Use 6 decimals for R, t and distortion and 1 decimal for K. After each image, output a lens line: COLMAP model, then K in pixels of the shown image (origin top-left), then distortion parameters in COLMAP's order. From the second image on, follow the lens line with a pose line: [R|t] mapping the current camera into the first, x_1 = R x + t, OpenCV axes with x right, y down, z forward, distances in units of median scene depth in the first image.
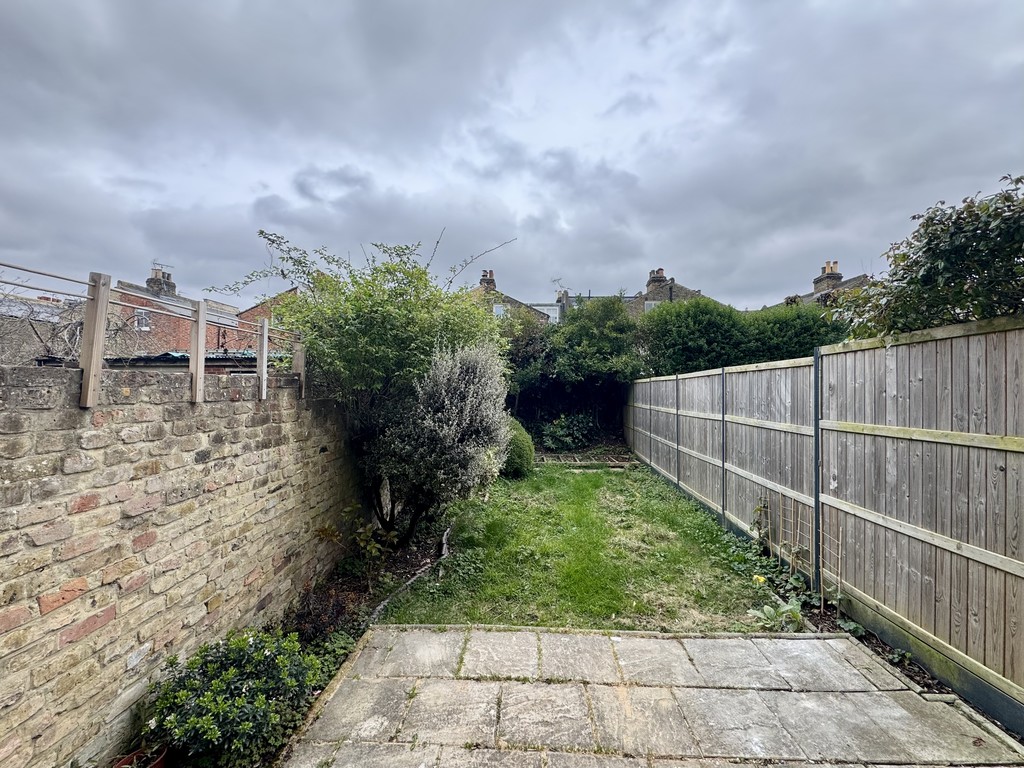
lens RADIAL K [[409.3, 0, 511.6], [0, 409.3, 385.9], [0, 0, 1]] dist [-0.000468, 0.000281]
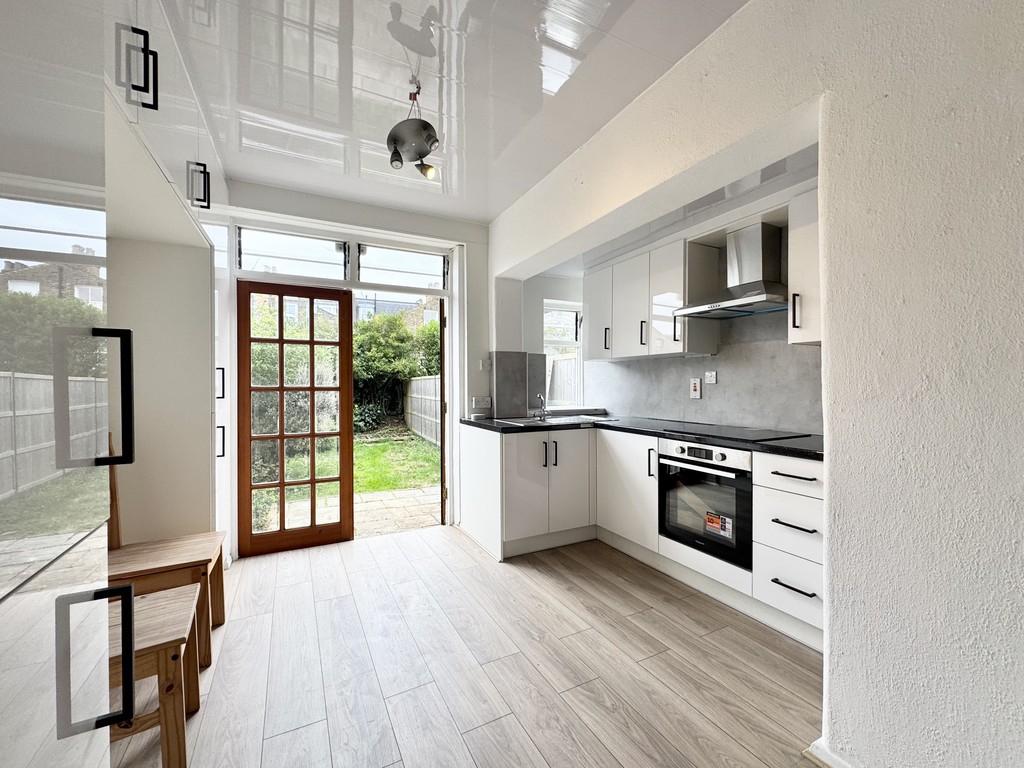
lens RADIAL K [[409.3, 0, 509.5], [0, 409.3, 387.0], [0, 0, 1]] dist [-0.000468, 0.000281]
pose [[0.874482, -0.010614, 0.484941, -0.076906], [0.003739, 0.999878, 0.015142, -0.003073], [-0.485043, -0.011428, 0.874416, -0.353668]]
